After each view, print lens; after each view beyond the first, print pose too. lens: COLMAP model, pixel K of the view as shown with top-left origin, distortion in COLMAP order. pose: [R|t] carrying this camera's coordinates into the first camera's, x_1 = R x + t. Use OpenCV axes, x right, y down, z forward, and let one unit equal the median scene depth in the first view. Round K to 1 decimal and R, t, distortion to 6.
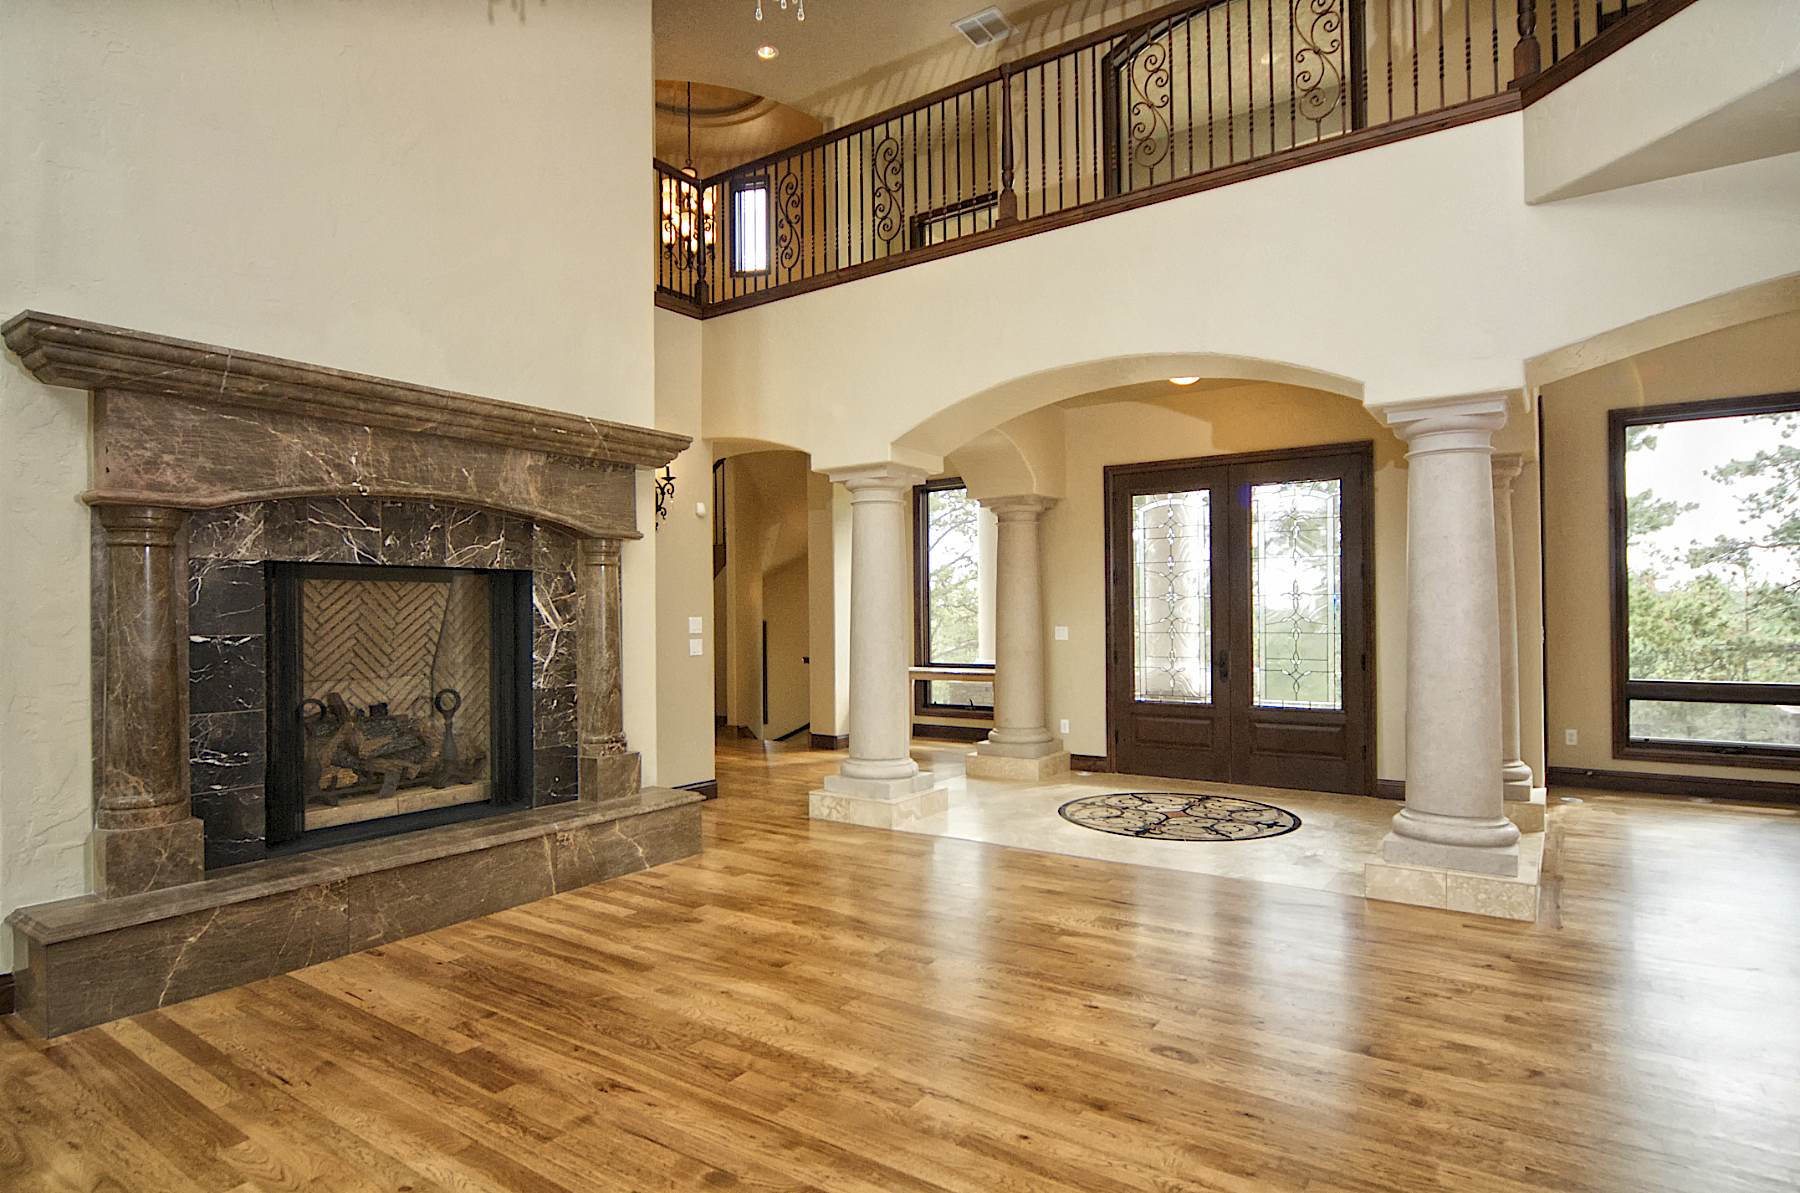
lens RADIAL K [[971.9, 0, 903.3], [0, 971.9, 596.8], [0, 0, 1]] dist [-0.002263, -0.000079]
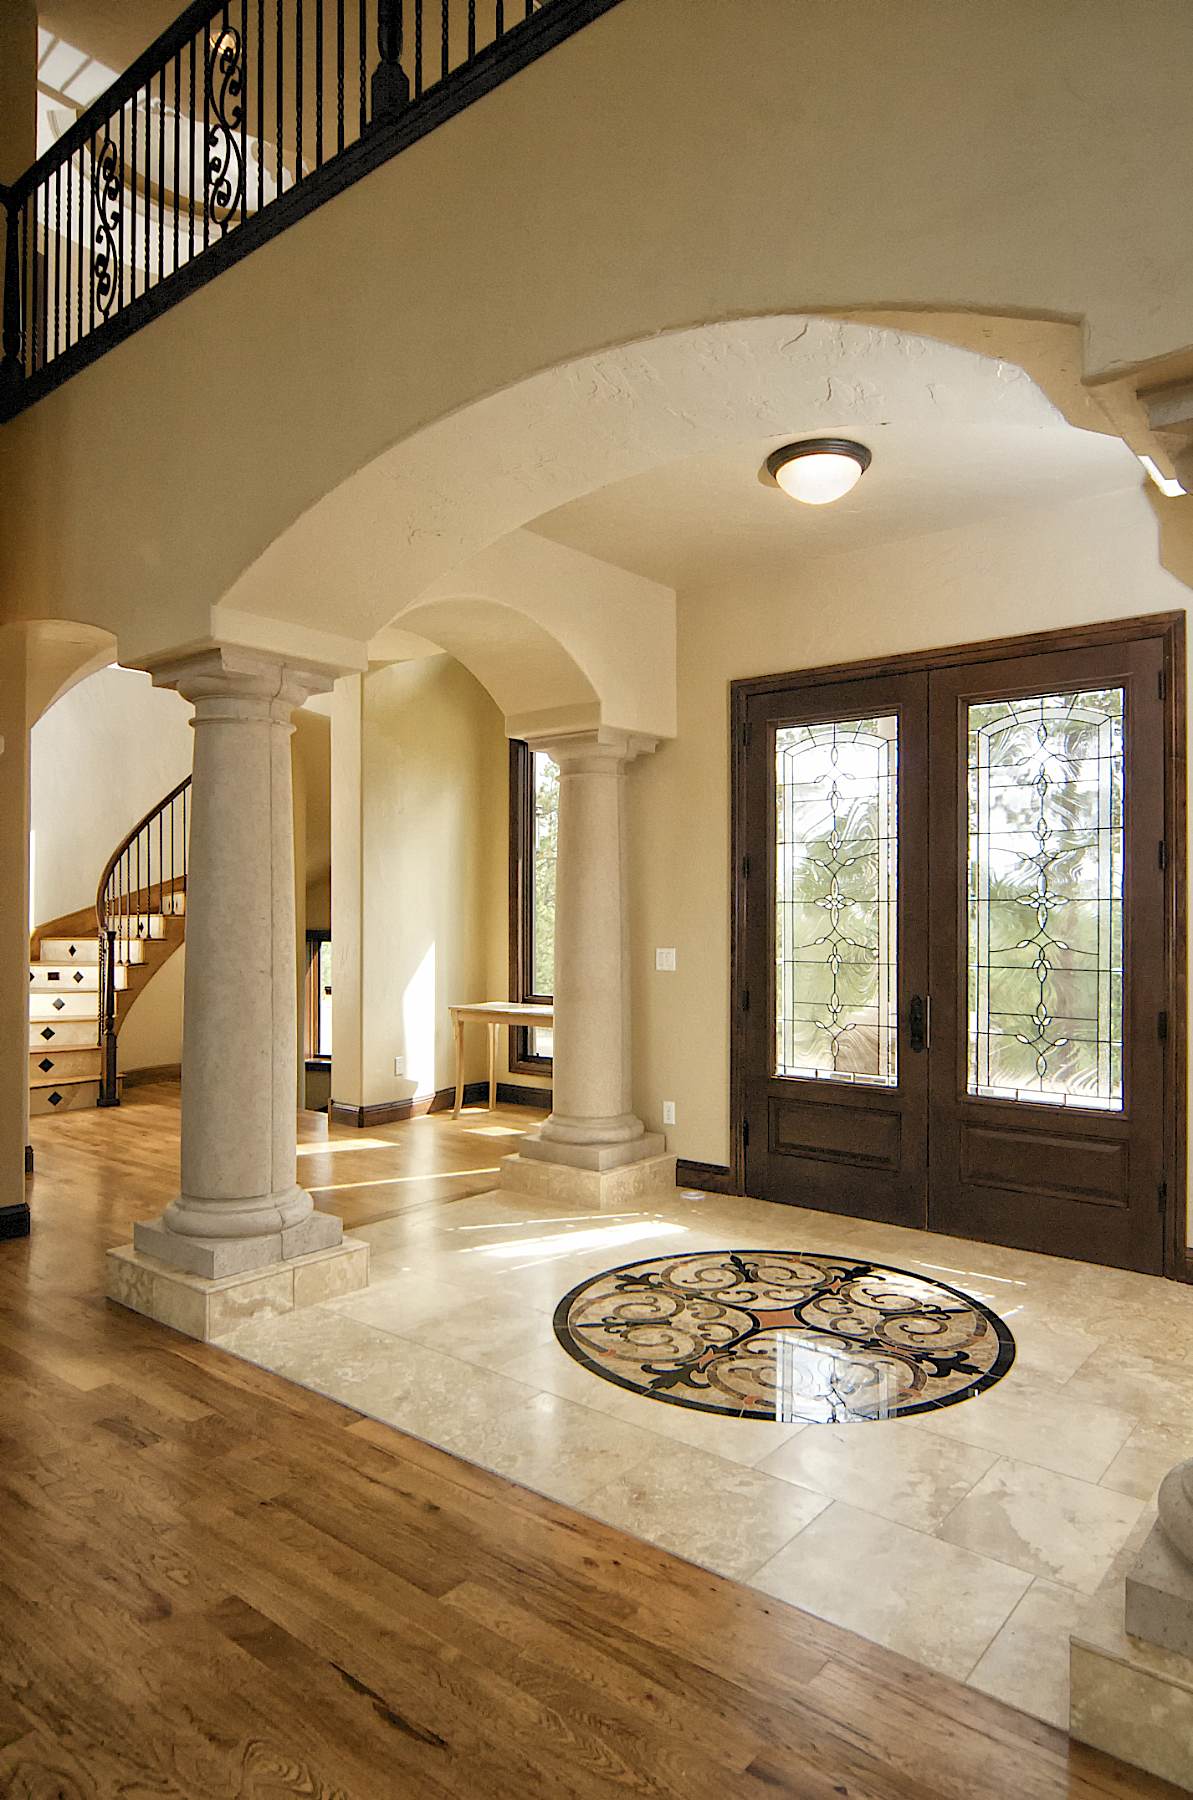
lens RADIAL K [[1113.5, 0, 592.7], [0, 1113.5, 905.5], [0, 0, 1]] dist [-0.005514, -0.000901]
pose [[0.996680, 0.007742, -0.081047, 0.183296], [-0.007051, 0.999936, 0.008806, -0.001684], [0.081110, -0.008205, 0.996671, 0.319977]]
